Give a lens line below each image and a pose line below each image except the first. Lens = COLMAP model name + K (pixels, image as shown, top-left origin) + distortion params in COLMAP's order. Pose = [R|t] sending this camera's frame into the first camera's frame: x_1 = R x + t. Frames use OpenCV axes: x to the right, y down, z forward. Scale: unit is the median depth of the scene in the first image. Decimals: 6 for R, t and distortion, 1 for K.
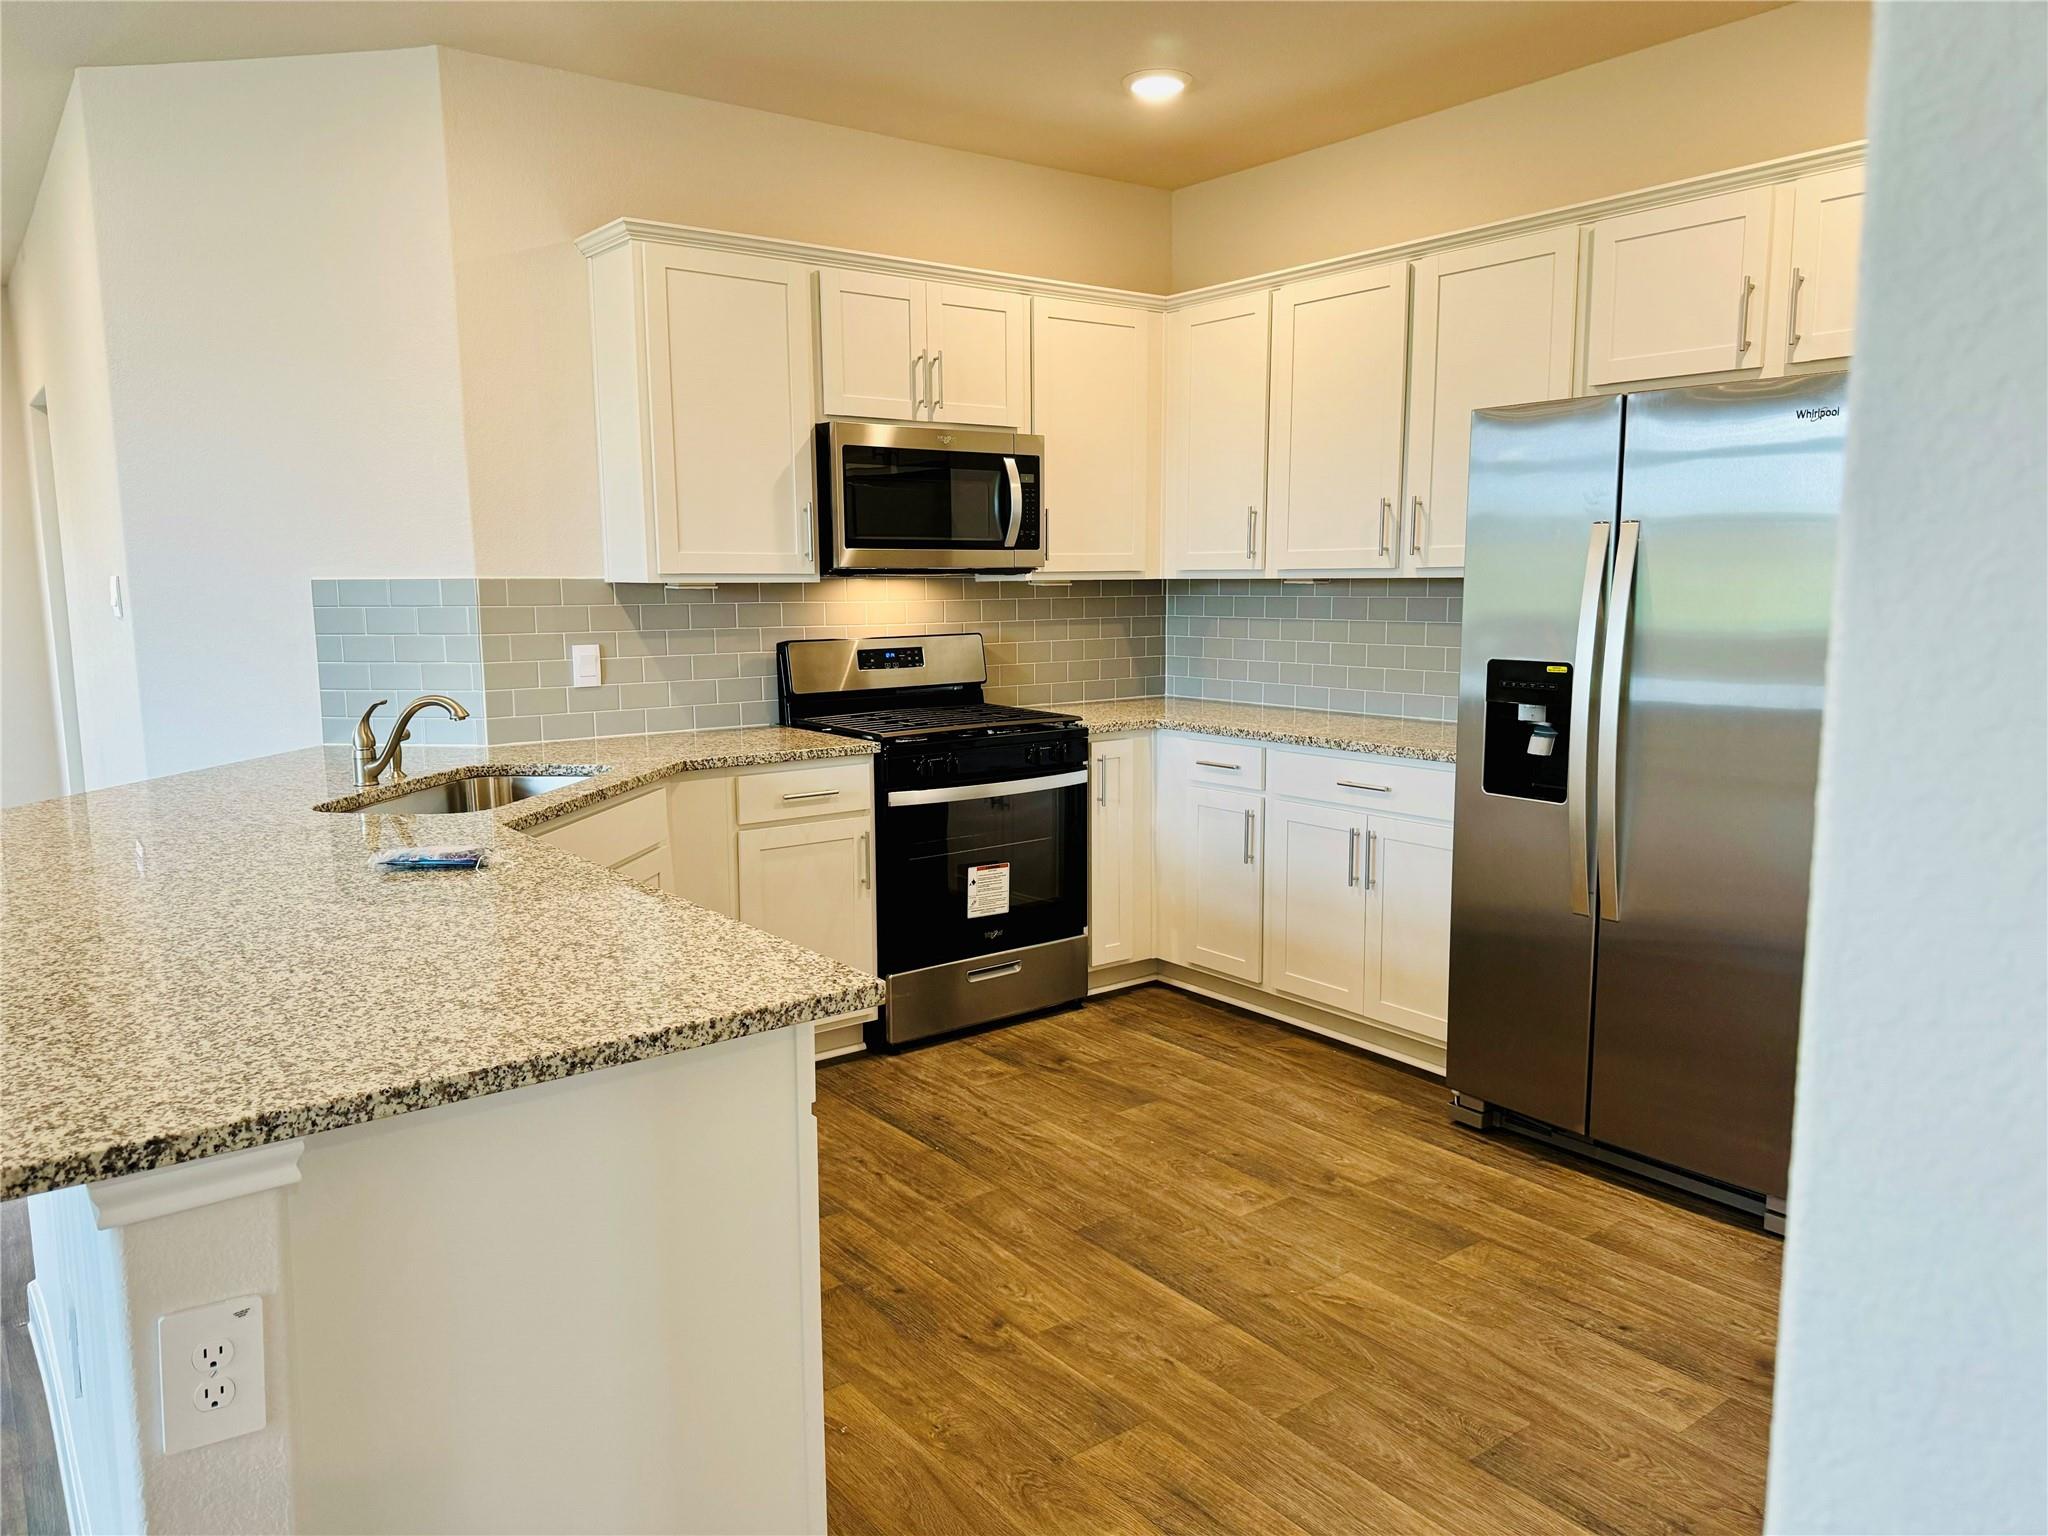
lens RADIAL K [[1451.0, 0, 1031.8], [0, 1451.0, 774.2], [0, 0, 1]] dist [0.061627, -0.084663]
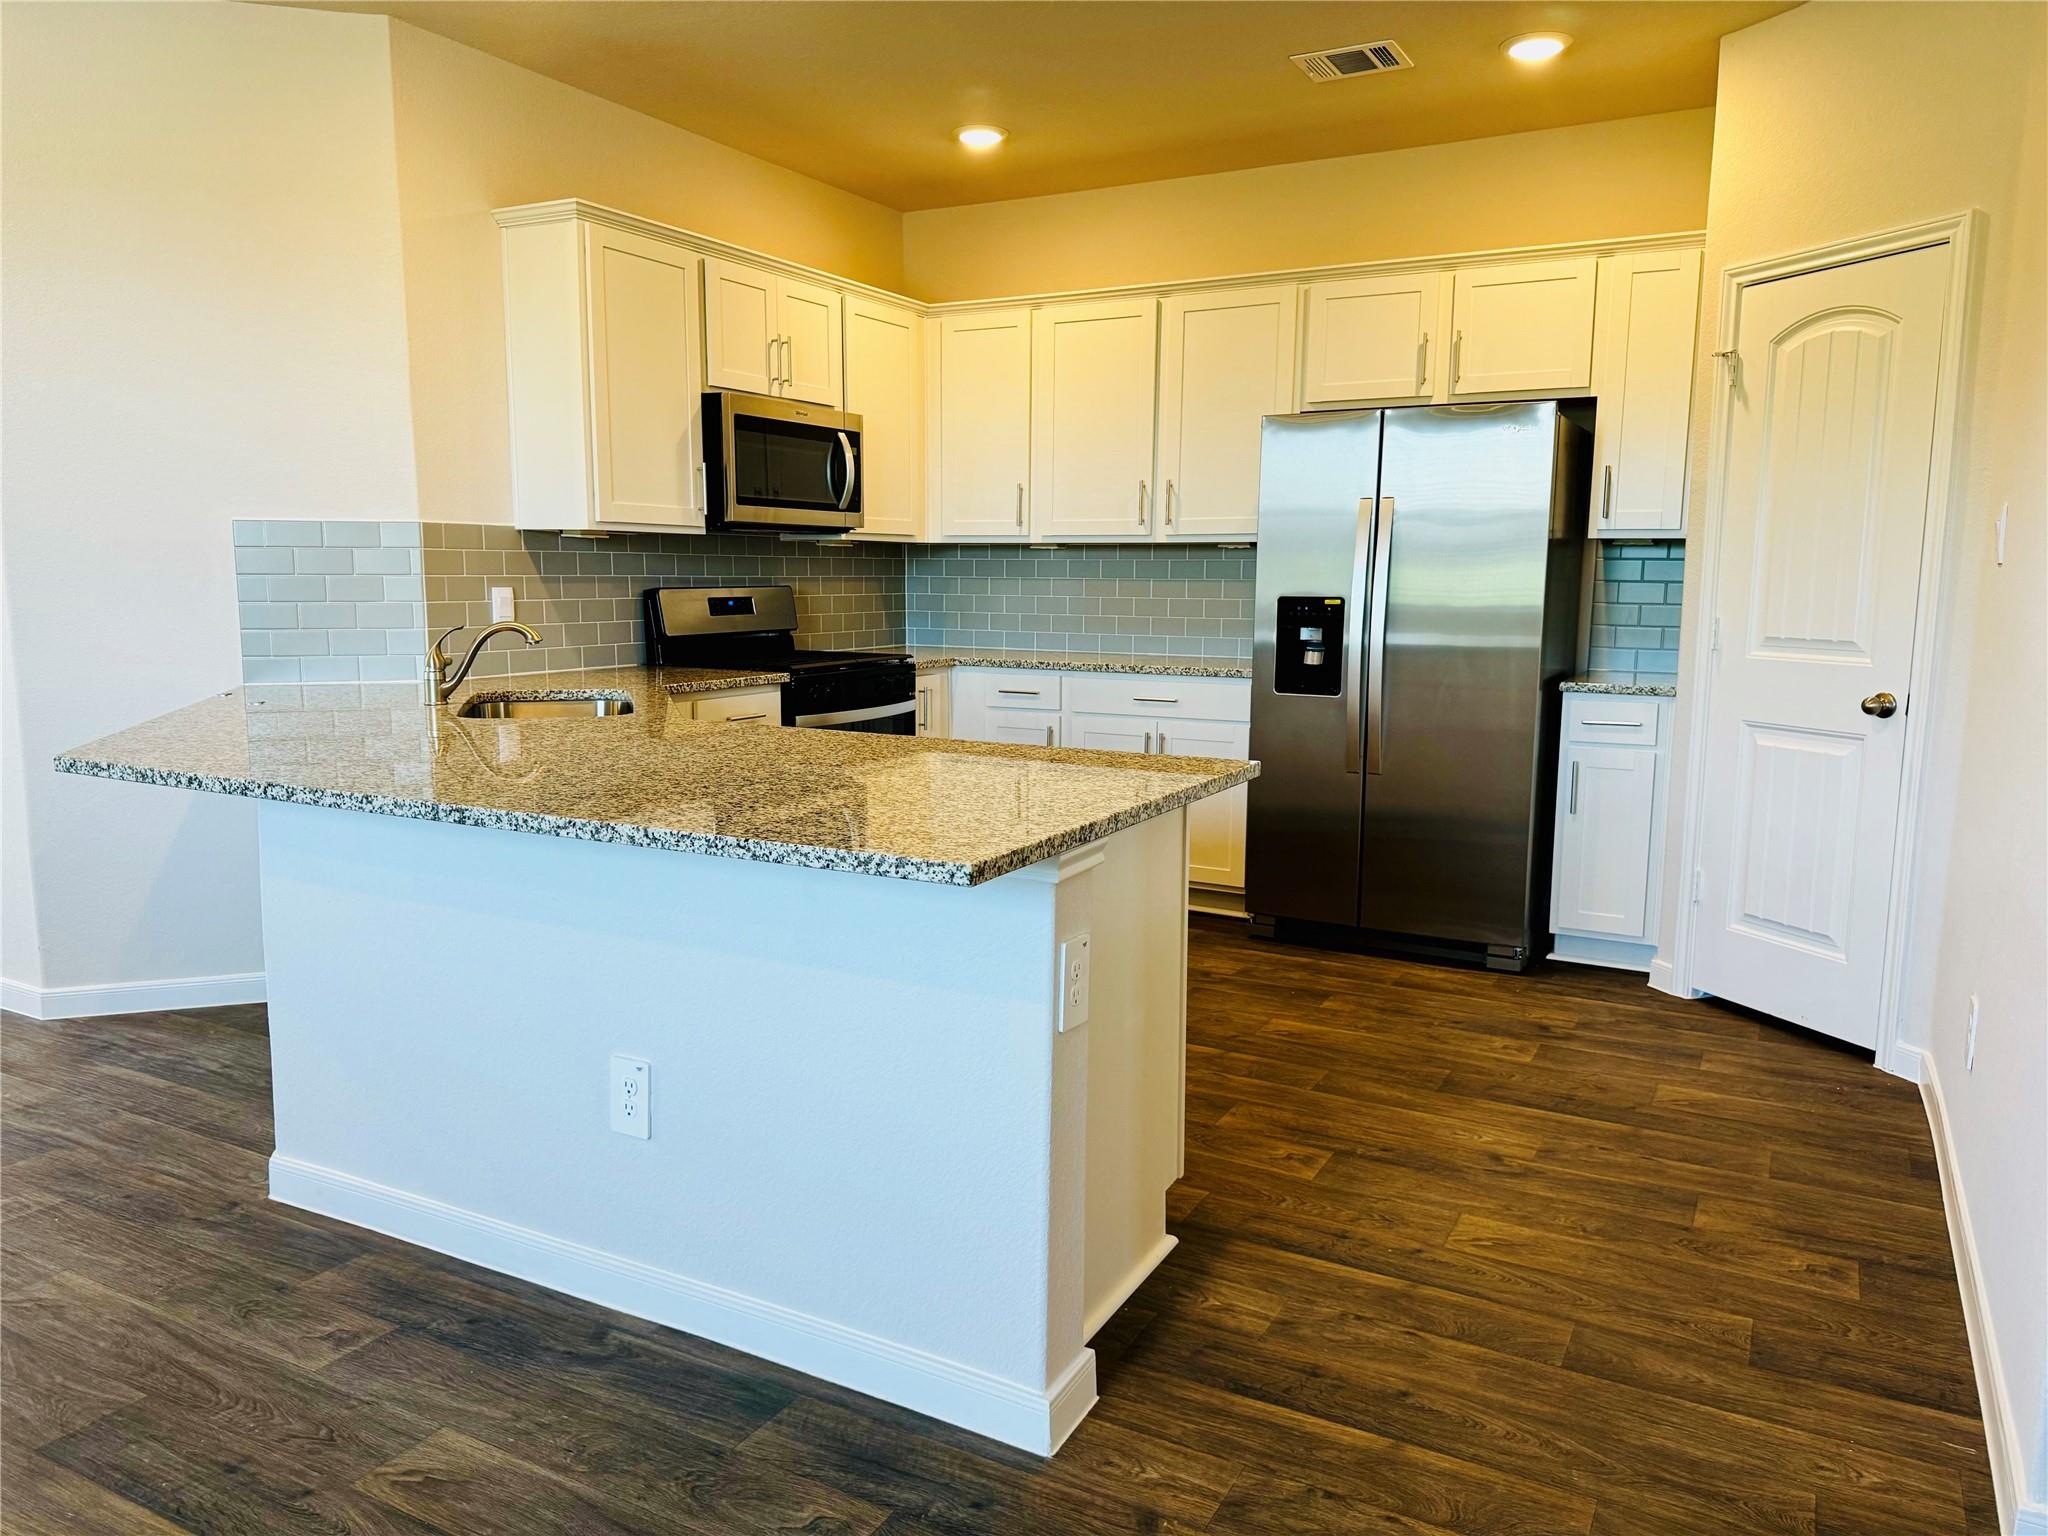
lens RADIAL K [[1451.0, 0, 1025.8], [0, 1451.0, 783.2], [0, 0, 1]] dist [0.061627, -0.084663]
pose [[0.909687, -0.048229, 0.412485, -0.420255], [0.044789, 0.998834, 0.018010, 0.054452], [-0.412873, 0.002091, 0.910786, -0.139371]]
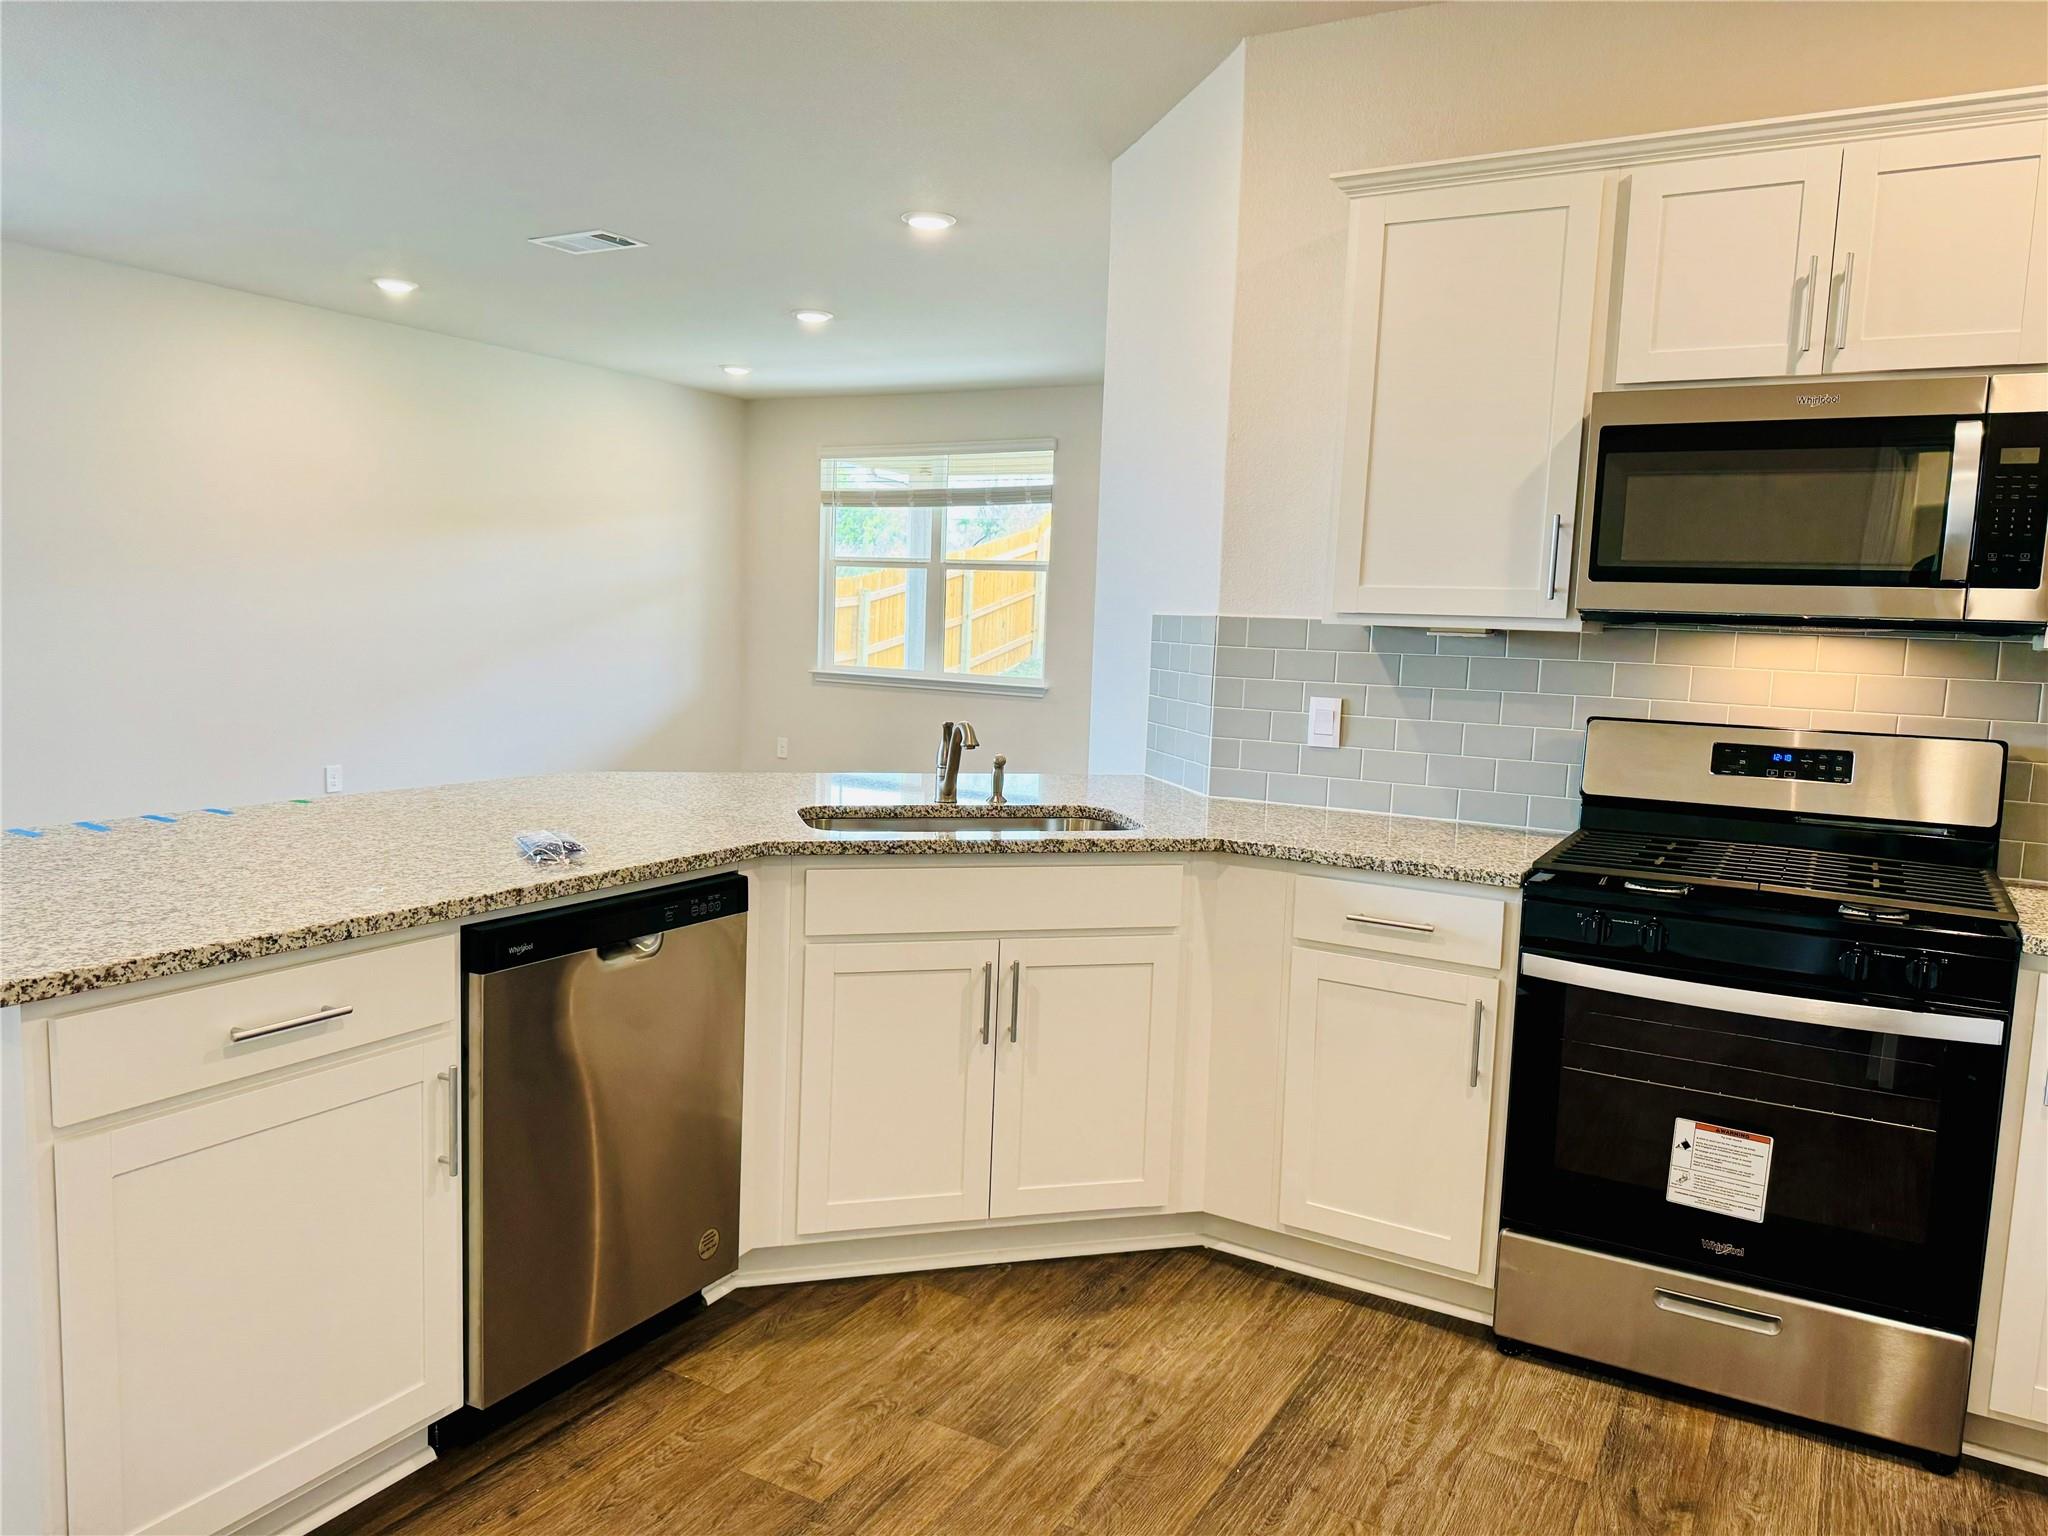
lens RADIAL K [[1451.0, 0, 1020.6], [0, 1451.0, 758.7], [0, 0, 1]] dist [0.061627, -0.084663]
pose [[0.374093, 0.114817, -0.920256, 0.418053], [-0.166512, 0.984496, 0.055144, -0.072733], [0.912320, 0.132605, 0.387411, 0.538533]]
